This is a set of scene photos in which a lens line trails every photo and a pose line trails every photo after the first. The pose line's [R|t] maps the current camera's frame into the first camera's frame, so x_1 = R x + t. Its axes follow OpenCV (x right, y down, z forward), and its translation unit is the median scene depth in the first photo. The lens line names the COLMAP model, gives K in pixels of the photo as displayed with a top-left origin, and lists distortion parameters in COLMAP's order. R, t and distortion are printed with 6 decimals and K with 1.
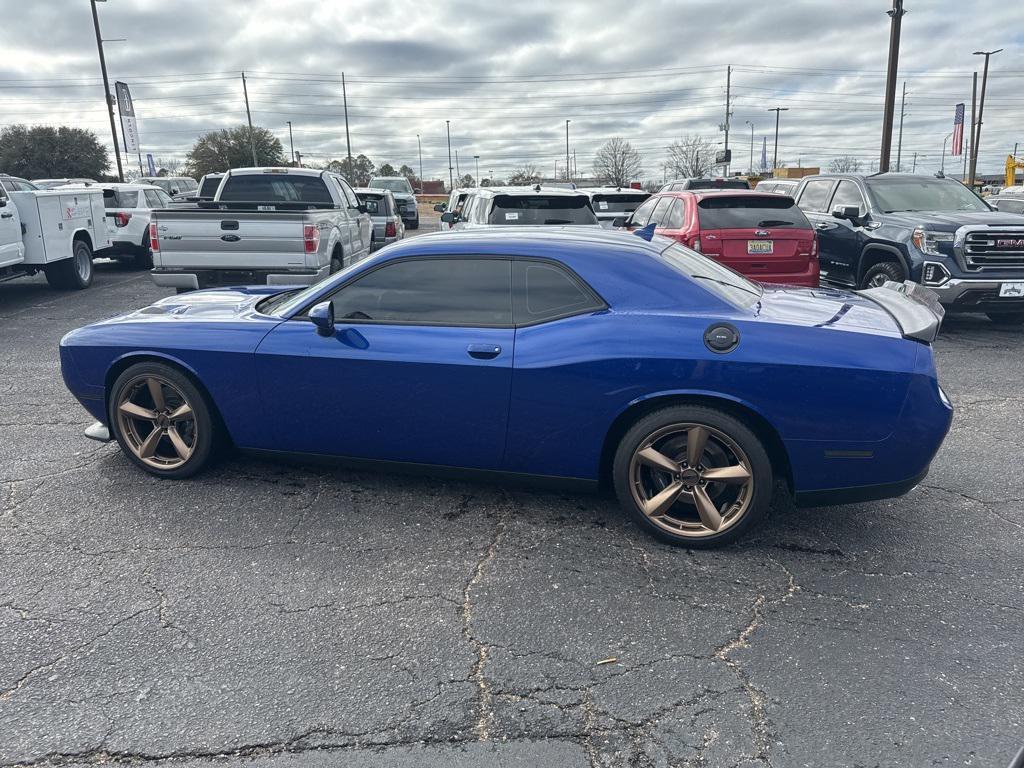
lens RADIAL K [[712.5, 0, 515.8], [0, 712.5, 406.7], [0, 0, 1]] dist [0.021977, -0.036583]
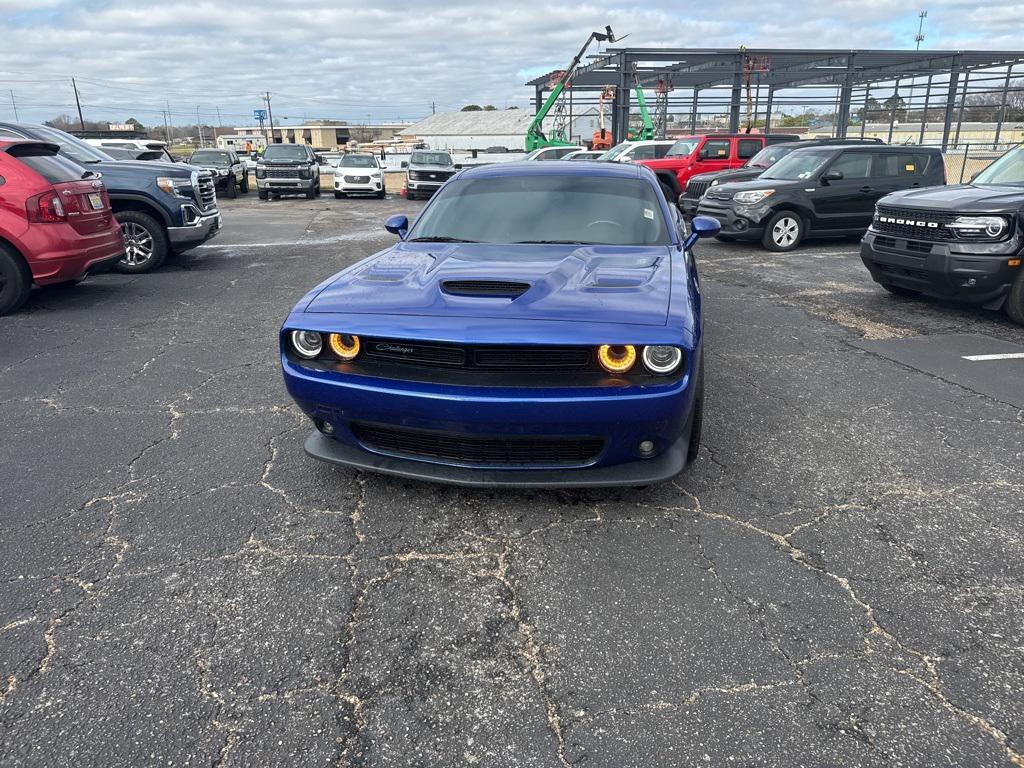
lens RADIAL K [[721.2, 0, 513.2], [0, 721.2, 387.3], [0, 0, 1]] dist [0.025612, -0.035769]
pose [[-0.096644, -0.299809, 0.949091, -0.722543], [0.283579, 0.905739, 0.314991, -0.175514], [-0.954066, 0.299584, -0.002515, 0.671888]]
